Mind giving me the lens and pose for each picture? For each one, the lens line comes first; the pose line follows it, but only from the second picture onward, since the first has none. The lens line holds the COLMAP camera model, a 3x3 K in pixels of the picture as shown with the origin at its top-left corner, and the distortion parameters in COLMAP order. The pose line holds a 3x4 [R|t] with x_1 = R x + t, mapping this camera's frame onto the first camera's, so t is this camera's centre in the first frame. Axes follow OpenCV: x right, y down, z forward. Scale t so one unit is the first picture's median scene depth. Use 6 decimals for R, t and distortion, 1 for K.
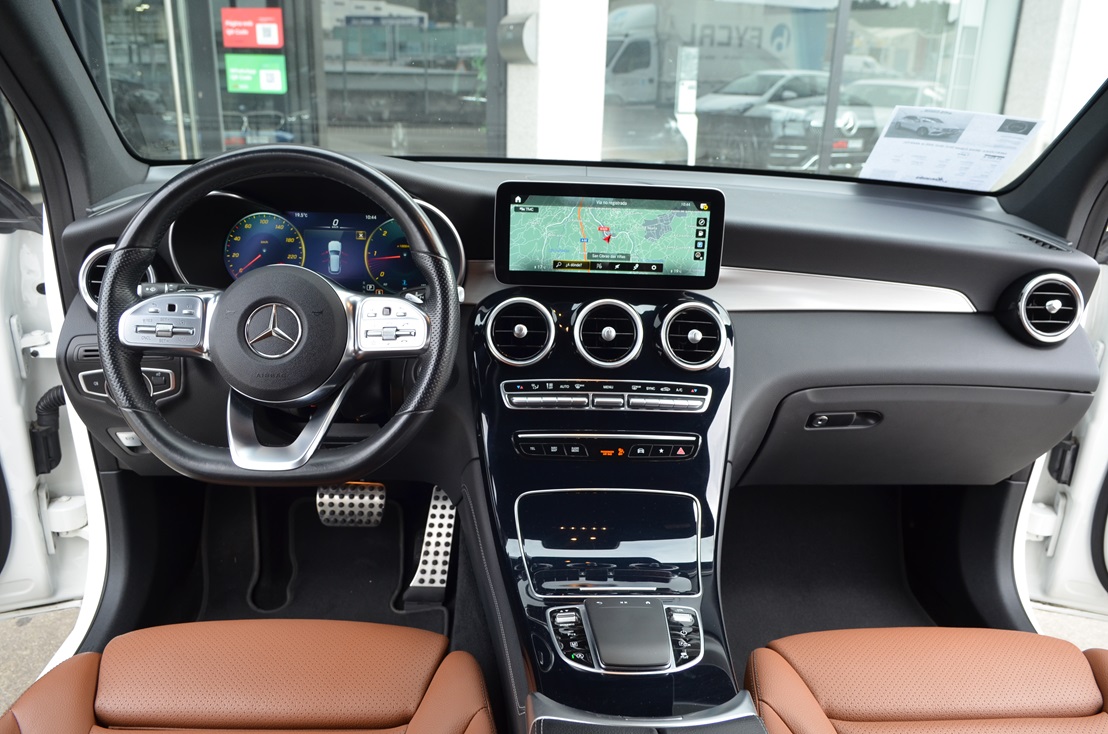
lens RADIAL K [[760.4, 0, 554.0], [0, 760.4, 367.0], [0, 0, 1]] dist [-0.002994, -0.000852]
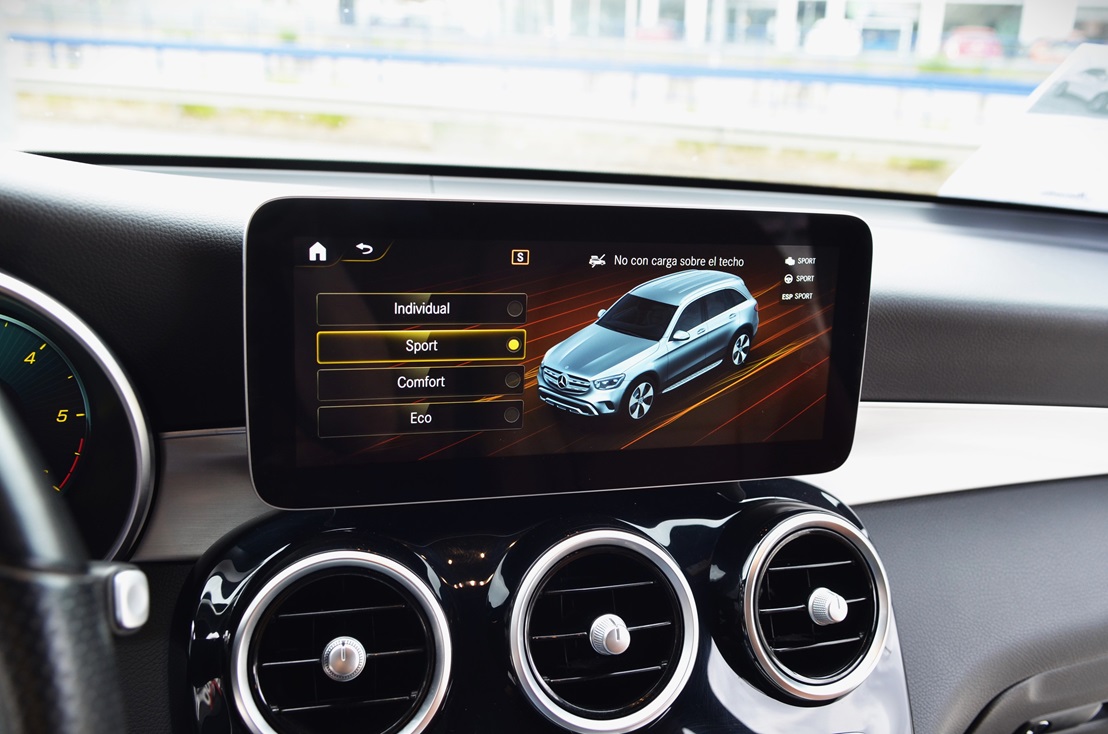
lens RADIAL K [[992.7, 0, 554.0], [0, 992.7, 367.0], [0, 0, 1]] dist [-0.006270, -0.008234]
pose [[0.970200, -0.052880, 0.236466, -0.049037], [0.075101, 0.993463, -0.085970, -0.122869], [-0.230375, 0.101167, 0.967829, 0.549551]]
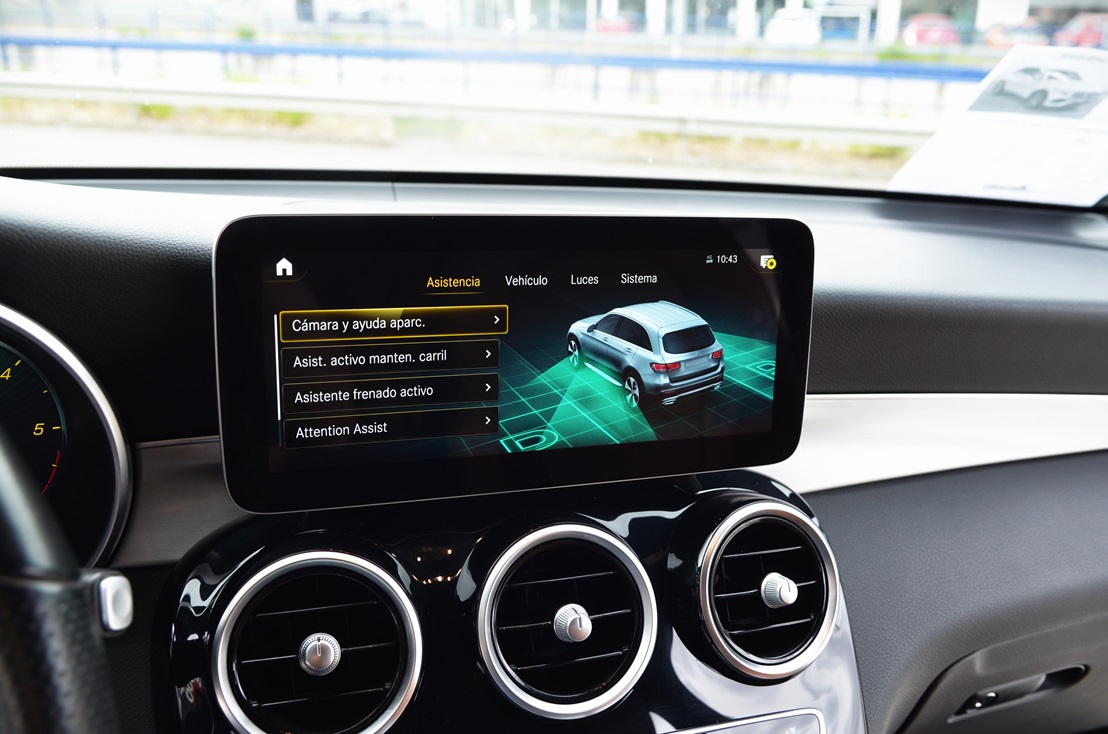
lens RADIAL K [[992.7, 0, 554.0], [0, 992.7, 367.0], [0, 0, 1]] dist [-0.006270, -0.008234]
pose [[0.960693, -0.078244, 0.266357, -0.049883], [0.102232, 0.991745, -0.077398, -0.124674], [-0.258102, 0.101586, 0.960762, 0.526727]]
